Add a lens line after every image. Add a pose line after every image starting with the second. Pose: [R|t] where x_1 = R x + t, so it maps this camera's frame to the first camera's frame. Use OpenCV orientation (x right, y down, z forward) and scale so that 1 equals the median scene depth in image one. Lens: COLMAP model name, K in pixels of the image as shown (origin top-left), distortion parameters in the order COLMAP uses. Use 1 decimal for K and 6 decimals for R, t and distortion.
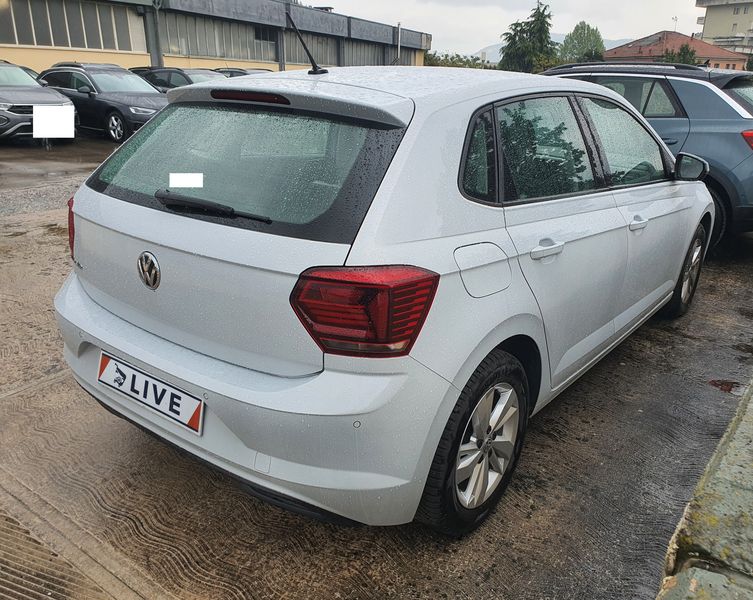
lens RADIAL K [[627.3, 0, 378.2], [0, 627.3, 300.1], [0, 0, 1]] dist [0.002047, 0.003645]
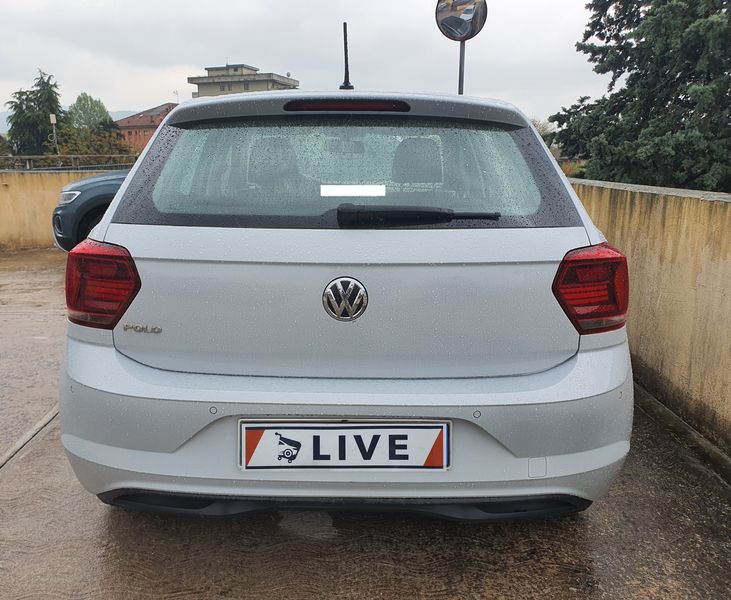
lens RADIAL K [[626.2, 0, 363.6], [0, 626.2, 300.0], [0, 0, 1]] dist [0.035125, 0.003825]
pose [[0.807425, -0.168753, 0.565320, -0.803292], [0.221752, 0.974763, -0.025745, -0.019326], [-0.546709, 0.146148, 0.824470, 0.288389]]
